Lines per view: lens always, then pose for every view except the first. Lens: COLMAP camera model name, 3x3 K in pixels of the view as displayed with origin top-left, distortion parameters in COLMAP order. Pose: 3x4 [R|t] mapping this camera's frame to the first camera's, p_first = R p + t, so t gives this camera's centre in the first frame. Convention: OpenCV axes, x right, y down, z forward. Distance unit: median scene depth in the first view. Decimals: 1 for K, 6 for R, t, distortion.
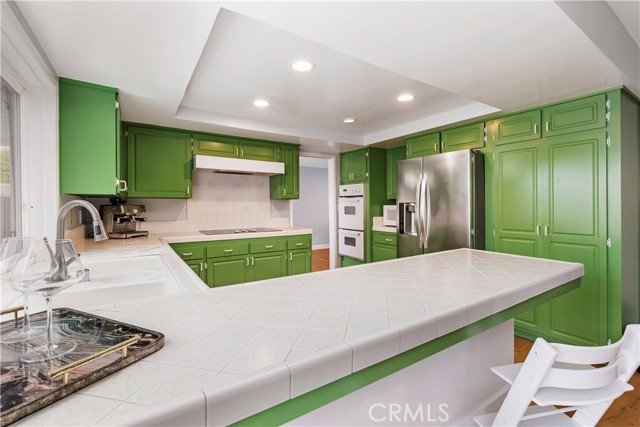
lens RADIAL K [[279.8, 0, 318.4], [0, 279.8, 203.9], [0, 0, 1]] dist [-0.000669, -0.000020]
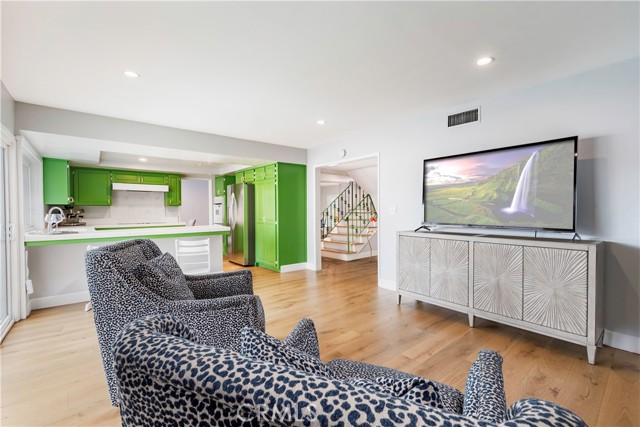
lens RADIAL K [[279.8, 0, 319.0], [0, 279.8, 213.5], [0, 0, 1]] dist [-0.000669, -0.000020]
pose [[0.993135, -0.009118, 0.116621, 0.672641], [0.007719, 0.999893, 0.012449, 0.019808], [-0.116722, -0.011463, 0.993098, -0.972314]]
